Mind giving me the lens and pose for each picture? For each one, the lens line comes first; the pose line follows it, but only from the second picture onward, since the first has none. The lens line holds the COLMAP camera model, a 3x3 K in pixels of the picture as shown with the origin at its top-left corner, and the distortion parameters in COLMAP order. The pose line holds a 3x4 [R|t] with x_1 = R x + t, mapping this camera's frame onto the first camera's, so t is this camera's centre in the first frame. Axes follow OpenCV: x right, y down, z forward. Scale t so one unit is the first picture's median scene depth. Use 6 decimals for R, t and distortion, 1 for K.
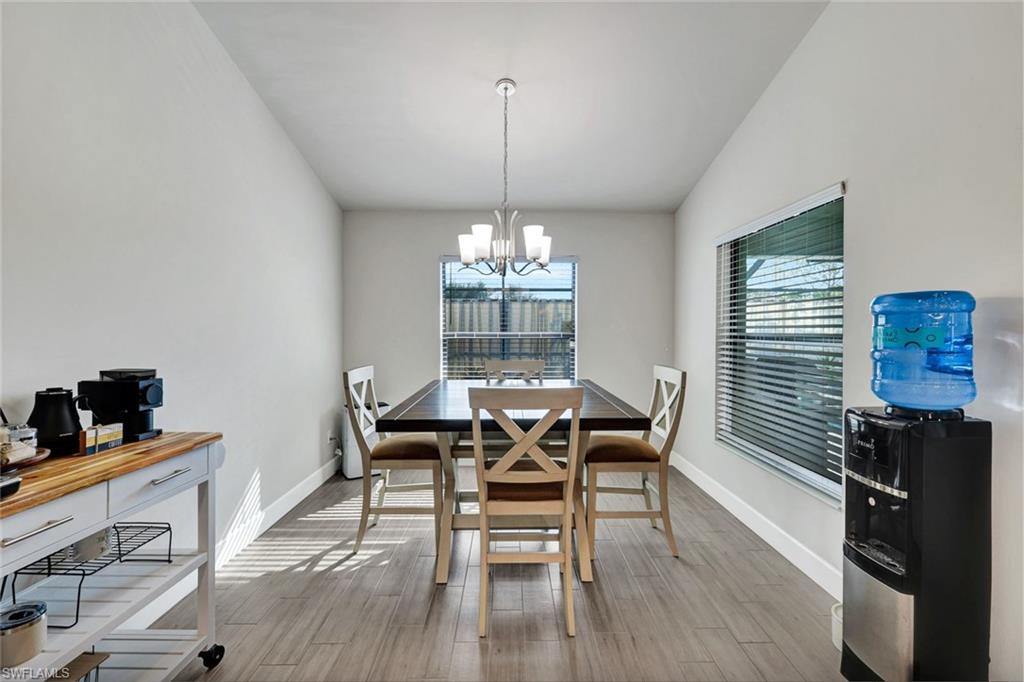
lens RADIAL K [[448.9, 0, 513.3], [0, 448.9, 334.8], [0, 0, 1]] dist [0.000407, 0.000675]
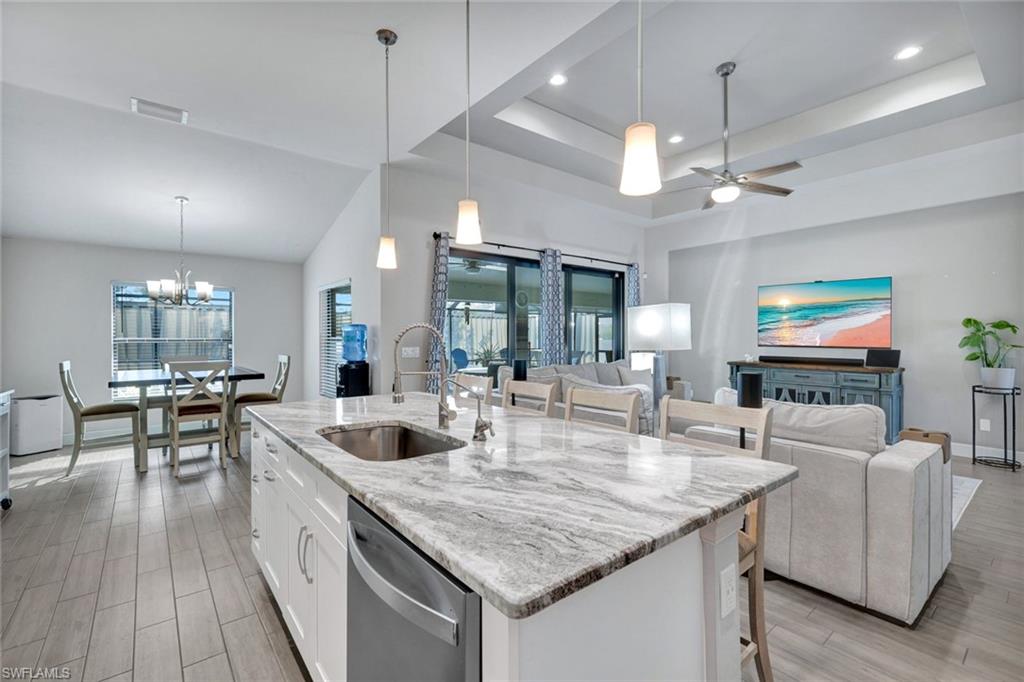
lens RADIAL K [[448.9, 0, 513.3], [0, 448.9, 334.8], [0, 0, 1]] dist [0.000407, 0.000675]
pose [[0.779686, -0.004335, 0.626156, -0.116196], [0.009742, 0.999939, -0.005208, 0.004078], [-0.626095, 0.010161, 0.779680, -1.286808]]
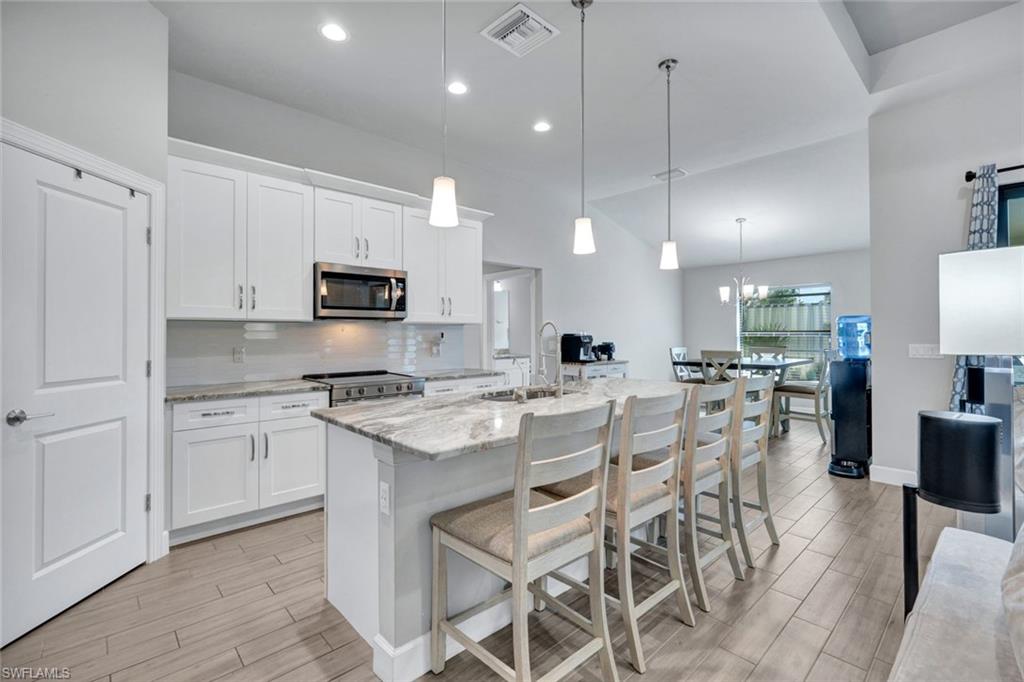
lens RADIAL K [[448.9, 0, 513.3], [0, 448.9, 334.8], [0, 0, 1]] dist [0.000407, 0.000675]
pose [[0.674608, -0.000983, -0.738176, 0.921653], [0.000507, 0.999999, -0.000868, 0.010567], [0.738176, 0.000211, 0.674608, -1.402275]]
